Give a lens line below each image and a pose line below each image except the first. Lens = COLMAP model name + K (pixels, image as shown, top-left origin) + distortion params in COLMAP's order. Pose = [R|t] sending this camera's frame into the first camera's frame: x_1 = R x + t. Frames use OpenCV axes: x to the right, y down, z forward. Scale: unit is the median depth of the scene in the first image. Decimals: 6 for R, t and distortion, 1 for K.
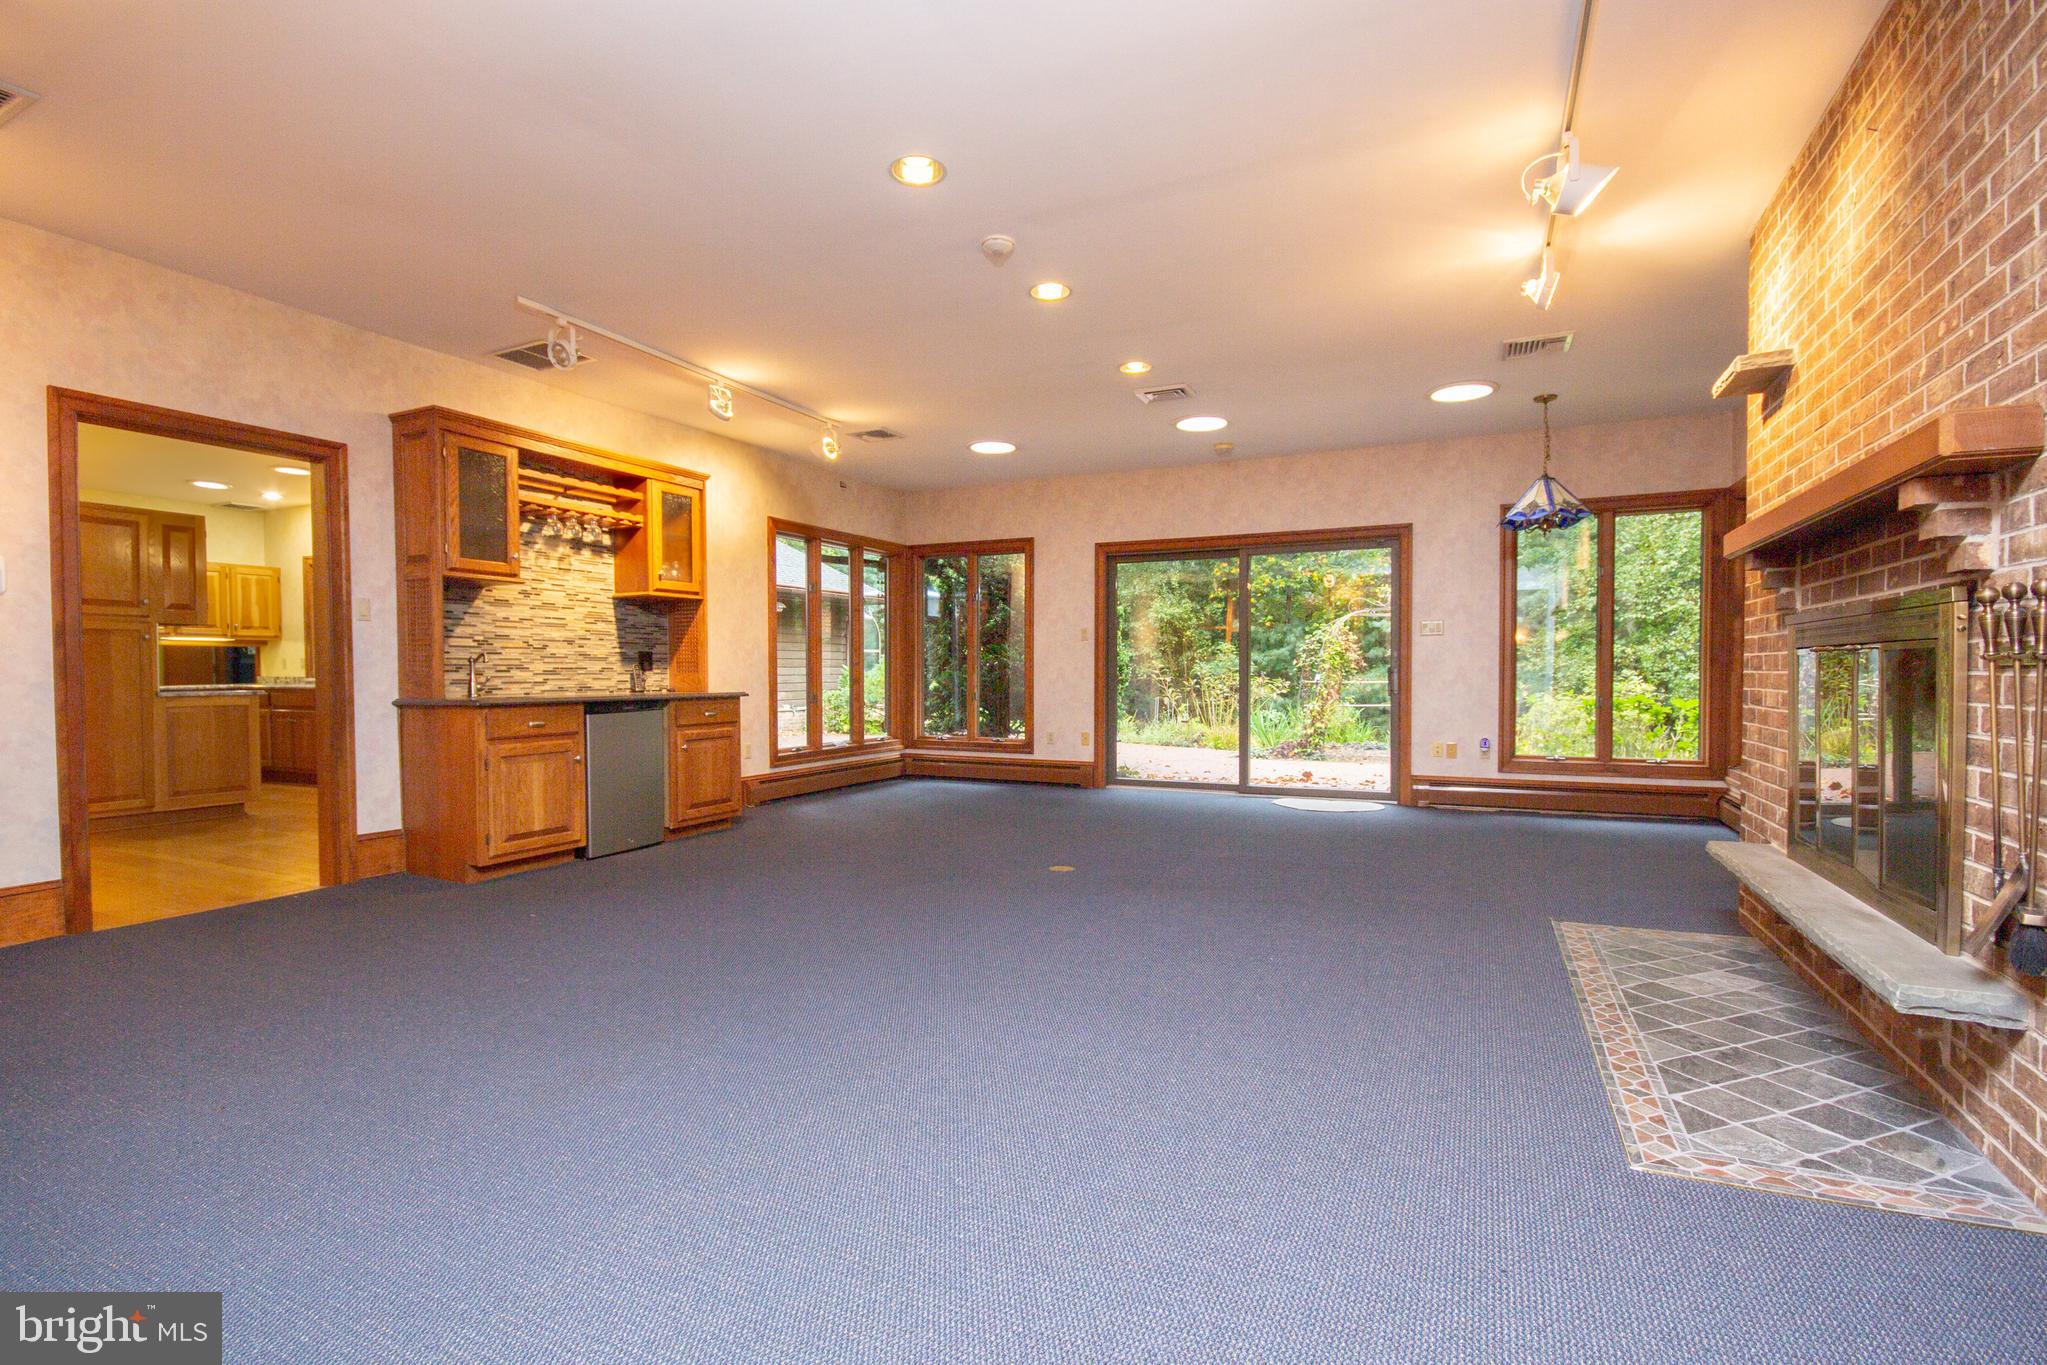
lens RADIAL K [[946.8, 0, 1016.7], [0, 946.8, 690.8], [0, 0, 1]] dist [0.001640, -0.005457]
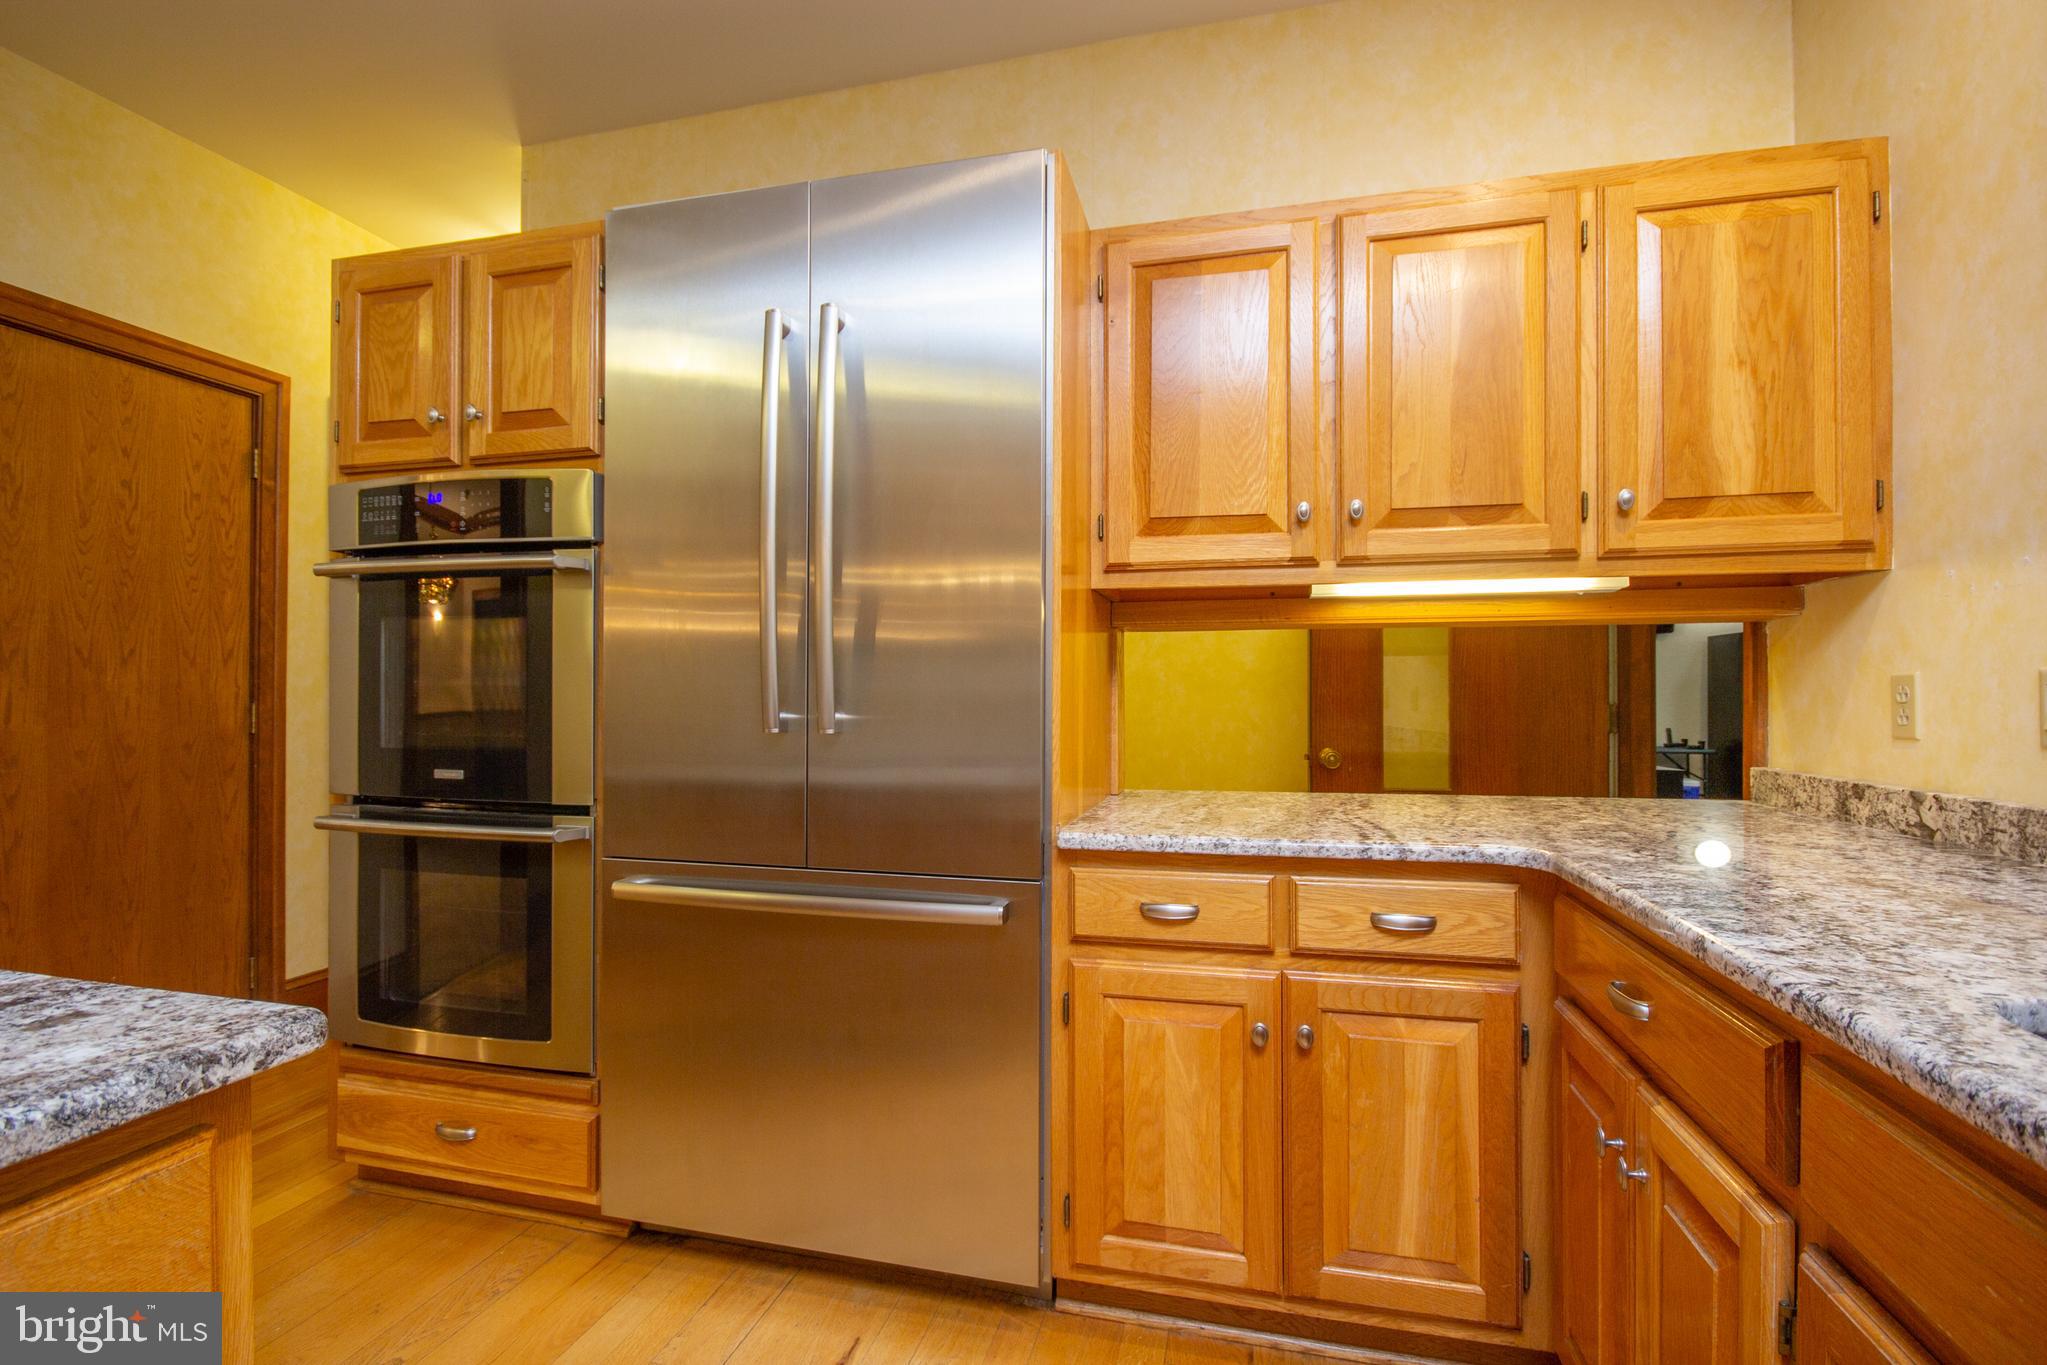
lens RADIAL K [[942.7, 0, 1008.8], [0, 942.7, 694.8], [0, 0, 1]] dist [0.000433, -0.006958]
pose [[0.184261, 0.005589, -0.982861, -0.656704], [-0.025787, 0.999667, 0.000850, -0.027415], [0.982539, 0.025189, 0.184344, 0.834827]]
